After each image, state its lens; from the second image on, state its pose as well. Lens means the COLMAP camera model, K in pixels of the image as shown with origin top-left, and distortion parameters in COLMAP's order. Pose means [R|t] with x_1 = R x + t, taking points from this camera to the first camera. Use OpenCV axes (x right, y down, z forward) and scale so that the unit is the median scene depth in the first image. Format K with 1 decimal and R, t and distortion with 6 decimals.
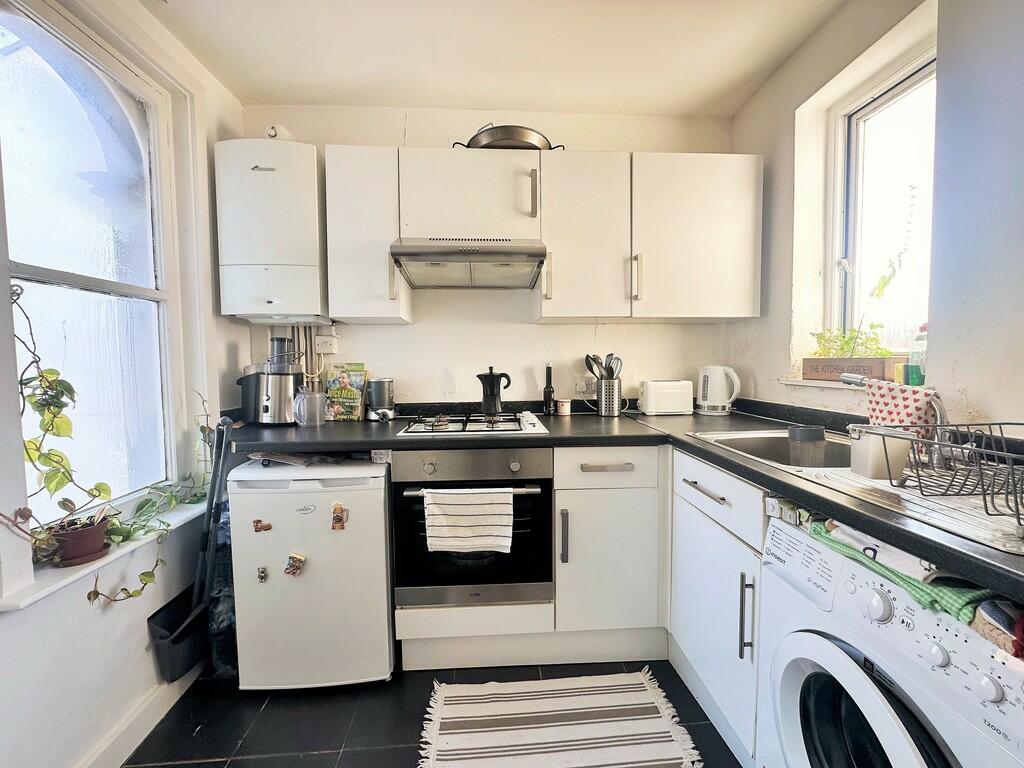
lens RADIAL K [[407.4, 0, 512.0], [0, 407.4, 384.0], [0, 0, 1]] dist [-0.000192, 0.000062]
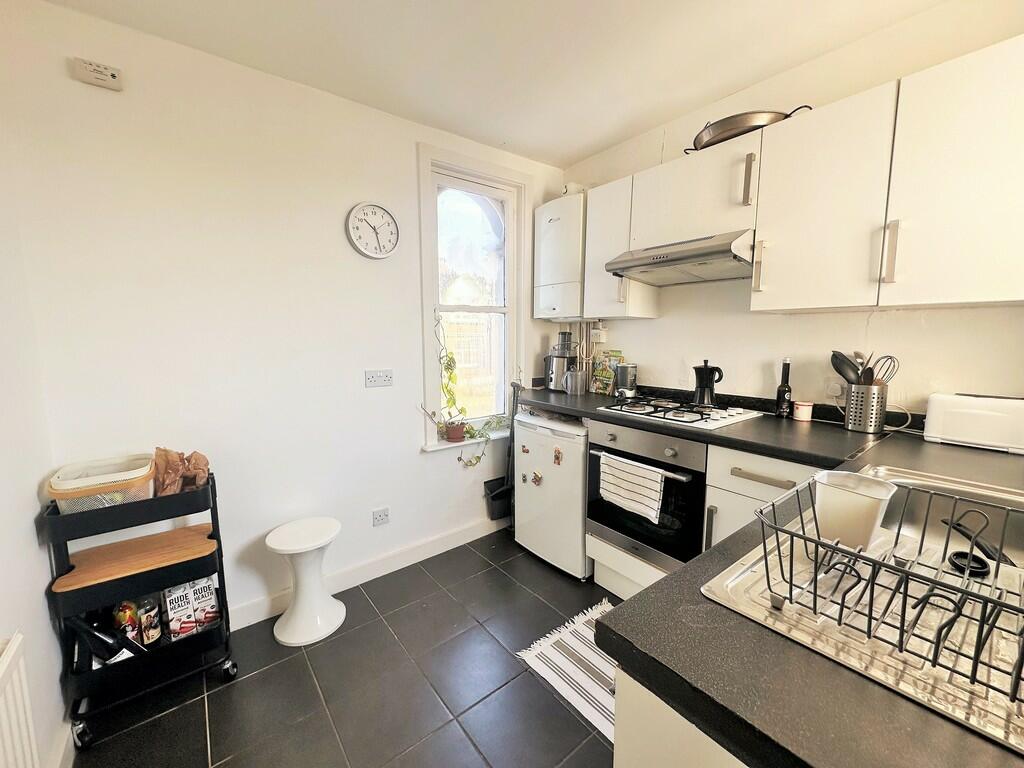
lens RADIAL K [[407.4, 0, 512.0], [0, 407.4, 384.0], [0, 0, 1]] dist [-0.000192, 0.000062]
pose [[0.574270, 0.106266, -0.811740, 0.607891], [-0.052647, 0.994281, 0.092917, -0.061761], [0.816972, -0.010623, 0.576580, 0.001971]]
